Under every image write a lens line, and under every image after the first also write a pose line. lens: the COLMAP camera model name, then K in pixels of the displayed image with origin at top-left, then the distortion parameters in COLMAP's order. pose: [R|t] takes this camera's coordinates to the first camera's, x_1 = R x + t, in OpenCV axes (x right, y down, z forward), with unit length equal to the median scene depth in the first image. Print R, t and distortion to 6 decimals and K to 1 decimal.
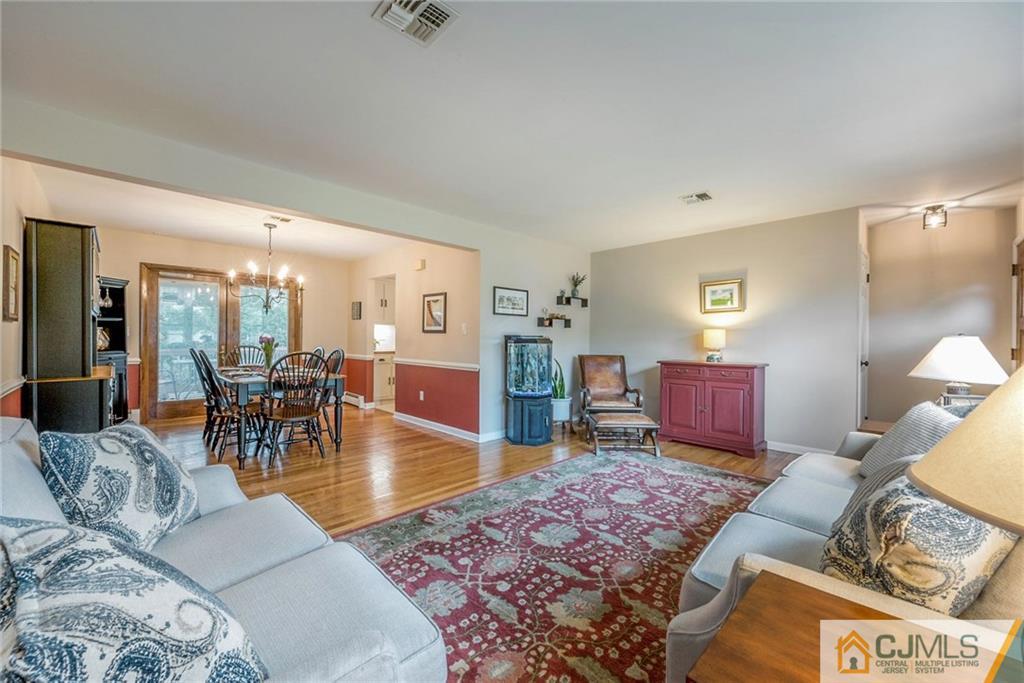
lens RADIAL K [[410.5, 0, 515.7], [0, 410.5, 337.6], [0, 0, 1]] dist [0.006843, -0.001258]
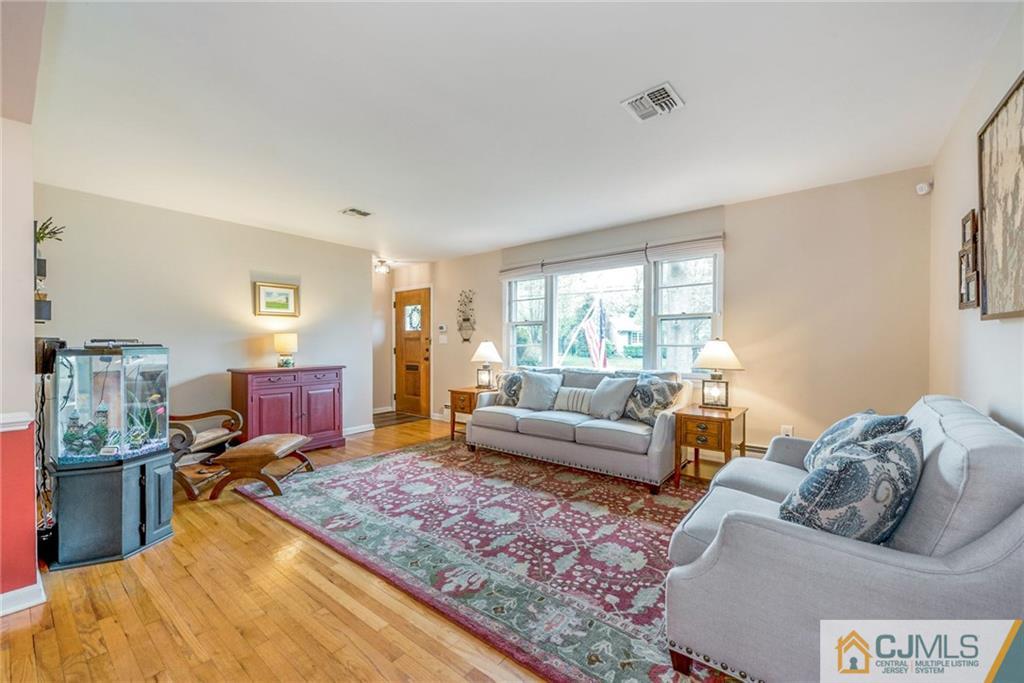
lens RADIAL K [[410.5, 0, 514.5], [0, 410.5, 349.5], [0, 0, 1]] dist [0.006843, -0.001258]
pose [[-0.134413, -0.018031, 0.990761, -0.850434], [-0.001444, 0.999837, 0.018001, -0.000998], [-0.990924, 0.000989, -0.134417, 0.913540]]
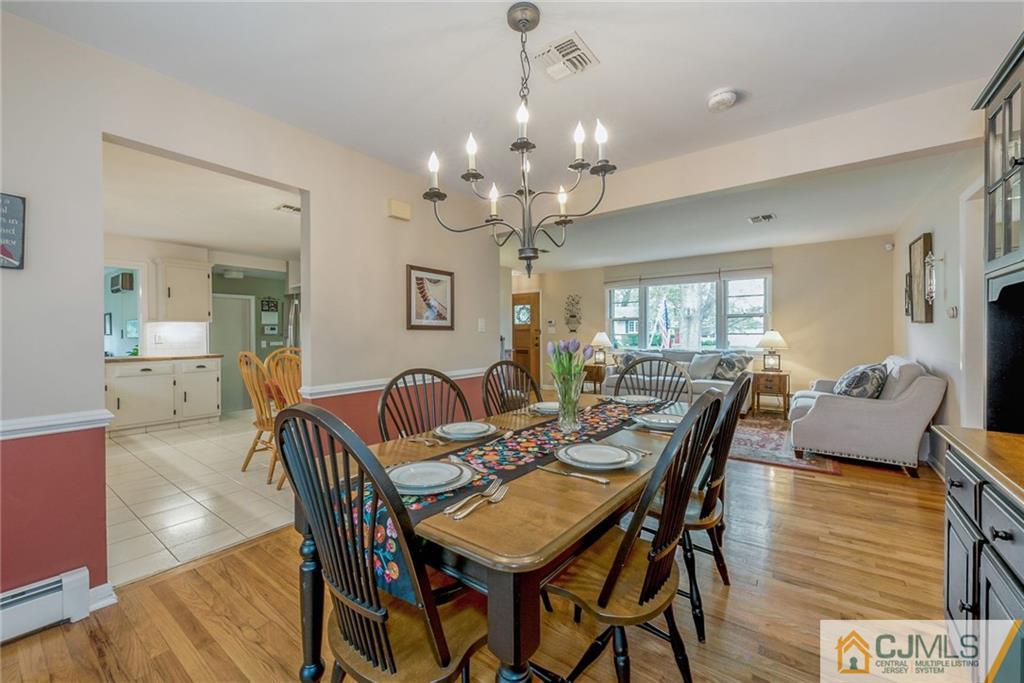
lens RADIAL K [[410.5, 0, 512.6], [0, 410.5, 332.5], [0, 0, 1]] dist [0.006843, -0.001258]
pose [[-0.160842, -0.004482, 0.986970, -1.308638], [0.008811, 0.999943, 0.005976, -0.014017], [-0.986941, 0.009657, -0.160793, 1.477438]]
